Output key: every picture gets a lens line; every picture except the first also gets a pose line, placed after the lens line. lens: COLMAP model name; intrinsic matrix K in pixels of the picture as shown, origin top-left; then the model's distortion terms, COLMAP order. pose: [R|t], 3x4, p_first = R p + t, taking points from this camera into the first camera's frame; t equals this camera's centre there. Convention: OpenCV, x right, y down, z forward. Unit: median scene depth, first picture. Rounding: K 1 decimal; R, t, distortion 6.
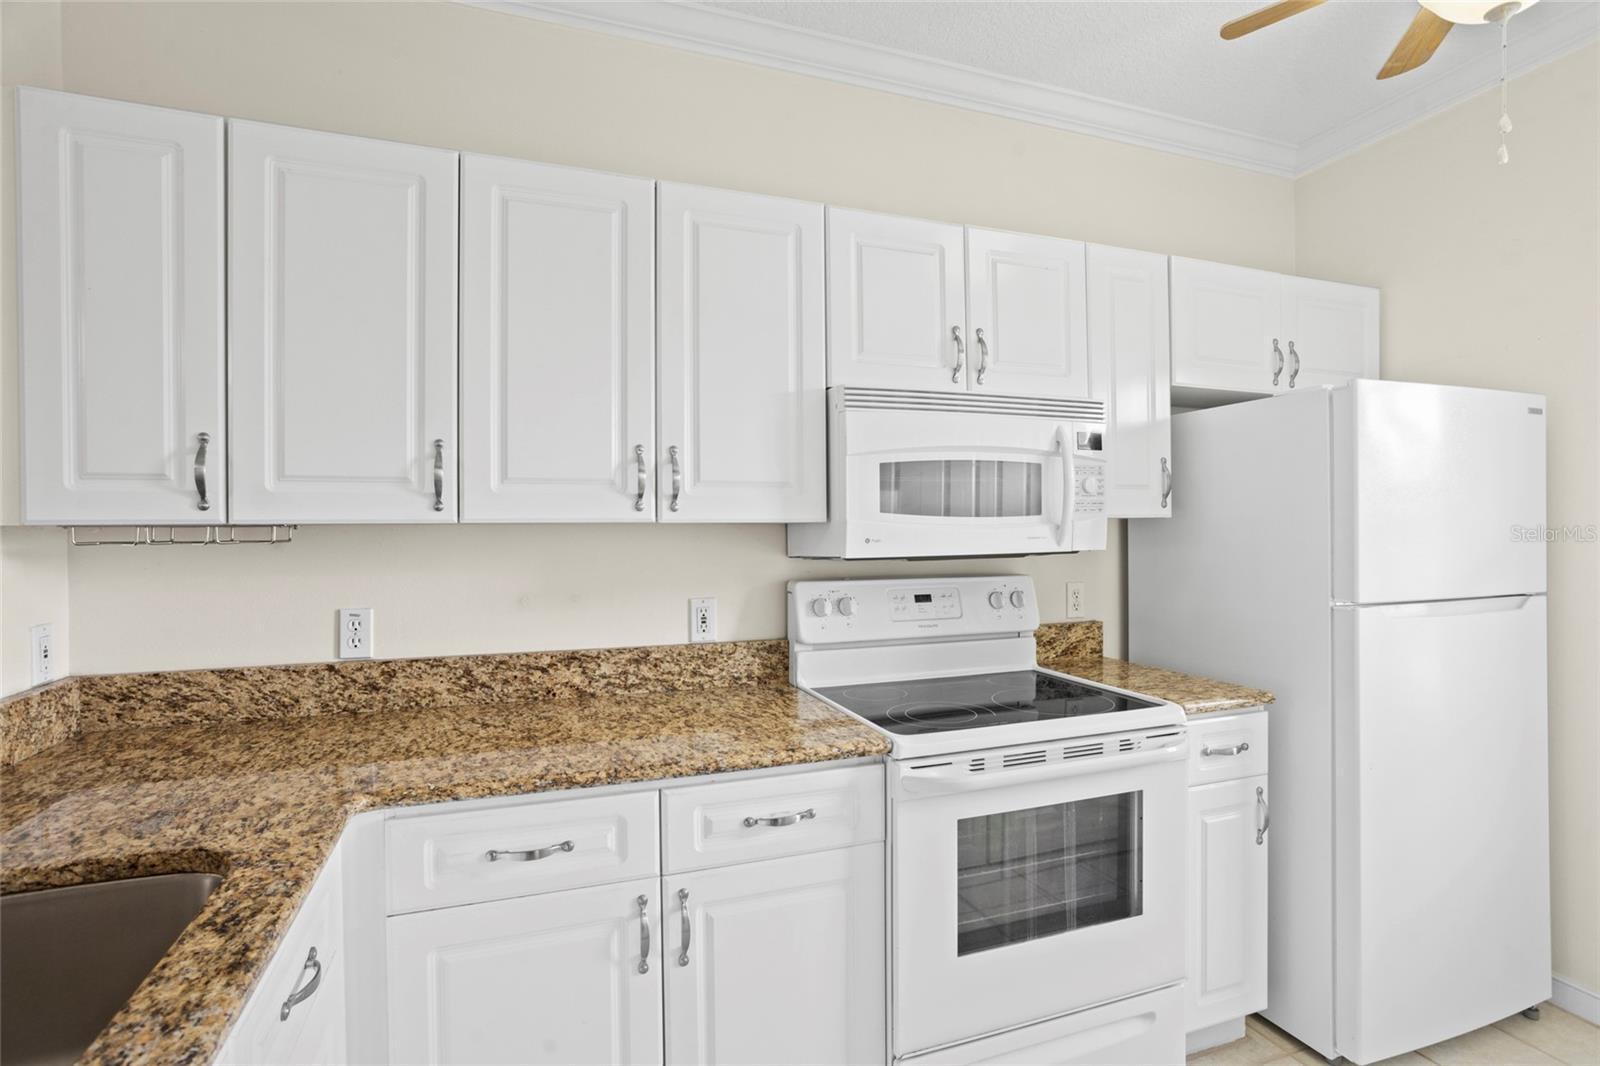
lens RADIAL K [[789.1, 0, 802.1], [0, 789.1, 533.2], [0, 0, 1]] dist [-0.059732, 0.033800]
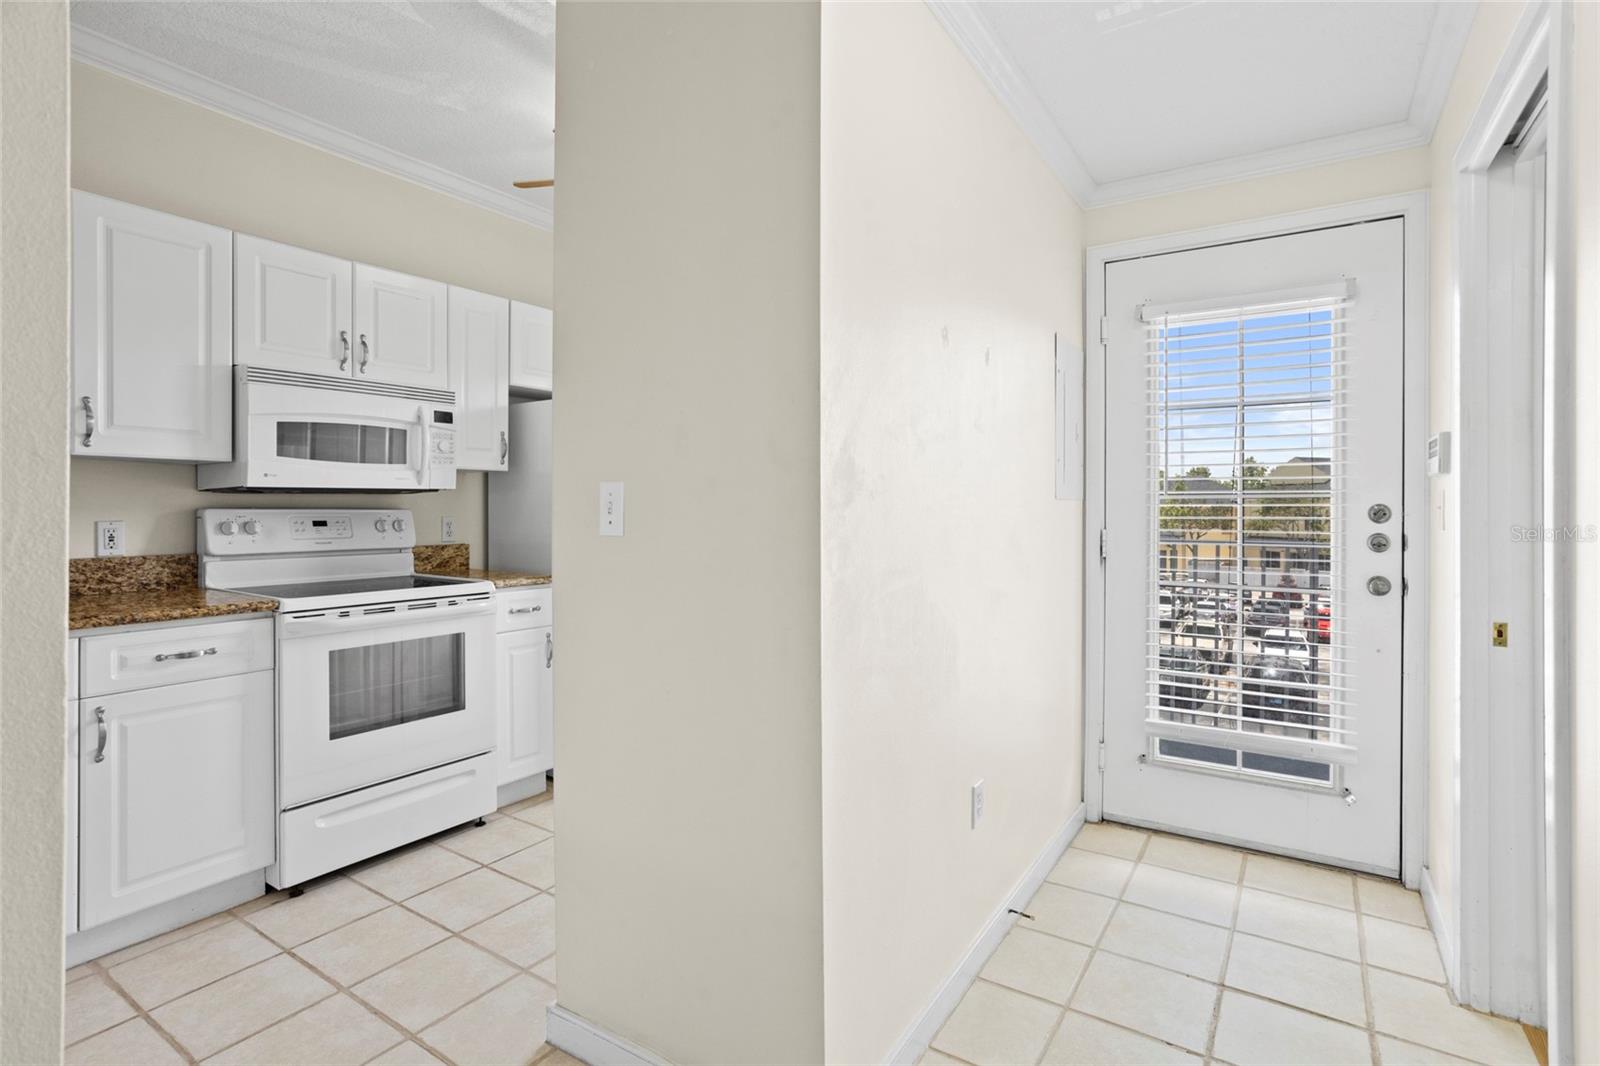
lens RADIAL K [[780.0, 0, 798.5], [0, 780.0, 508.4], [0, 0, 1]] dist [-0.051042, 0.031492]
pose [[0.802117, 0.007075, 0.597125, 0.026998], [-0.003837, 0.999970, -0.006695, 0.073103], [-0.597155, 0.003079, 0.802120, -0.672965]]
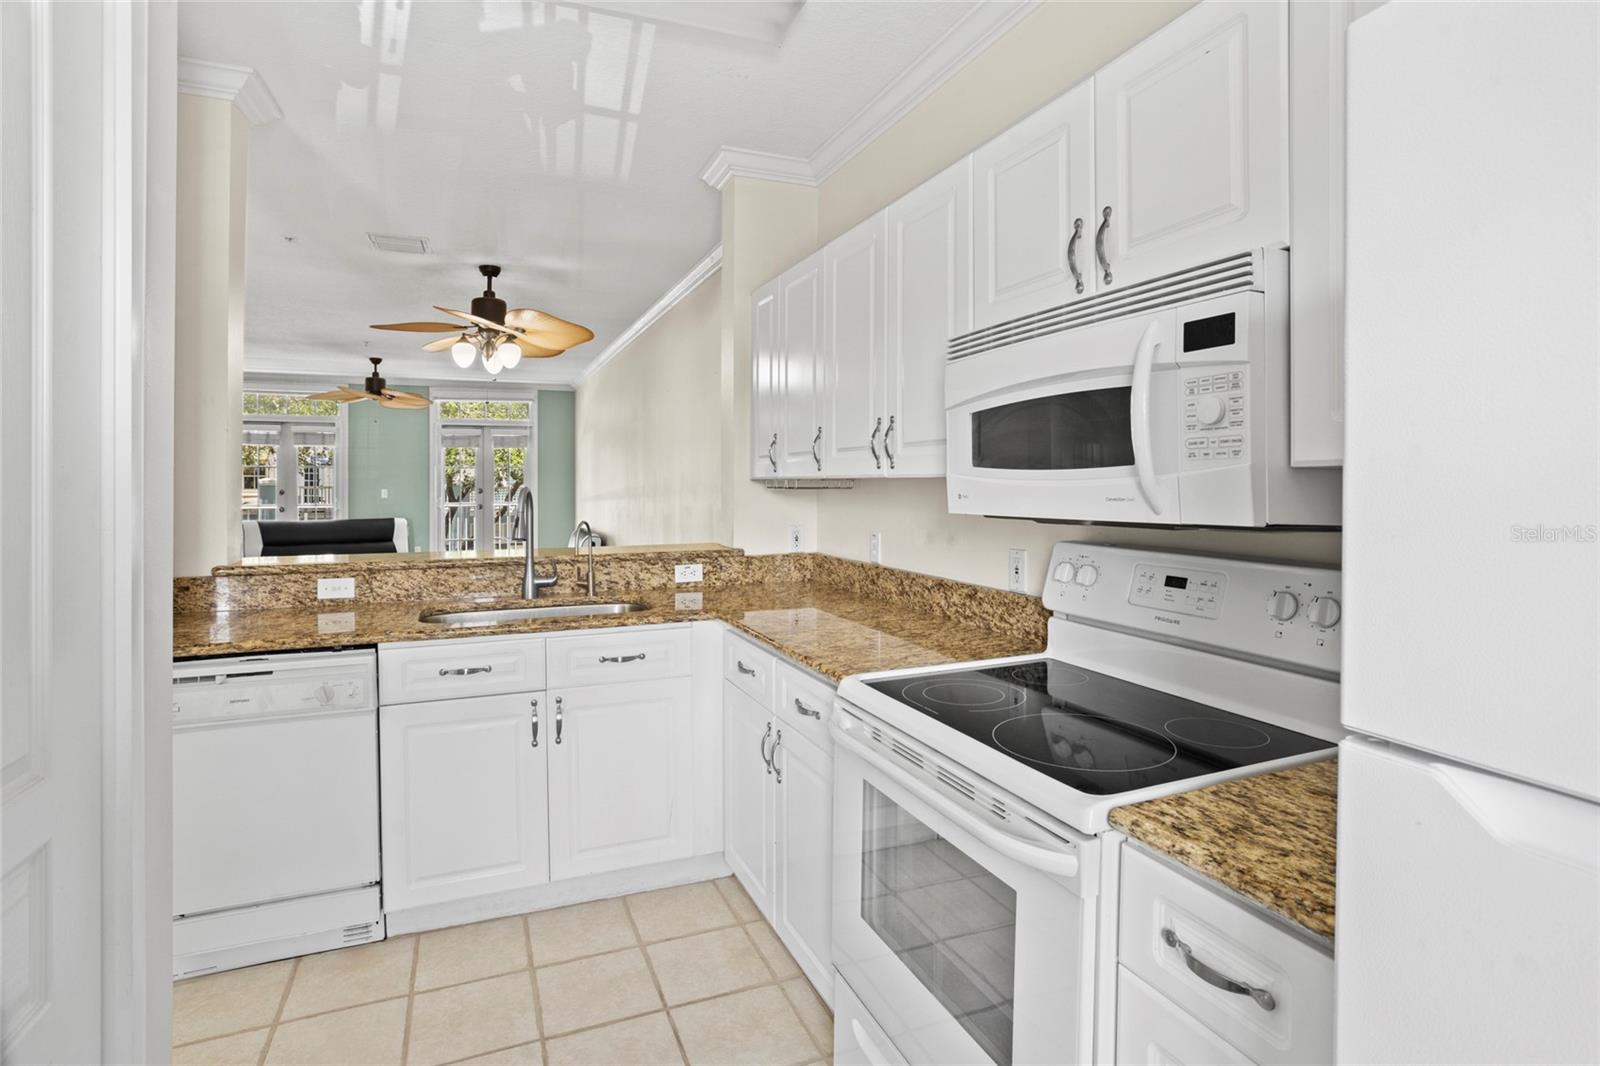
lens RADIAL K [[802.1, 0, 800.7], [0, 802.1, 486.9], [0, 0, 1]] dist [-0.070311, 0.035714]
pose [[0.043609, 0.012267, -0.998973, 1.004512], [-0.006856, 0.999905, 0.011980, -0.011744], [0.999025, 0.006326, 0.043689, 0.737674]]
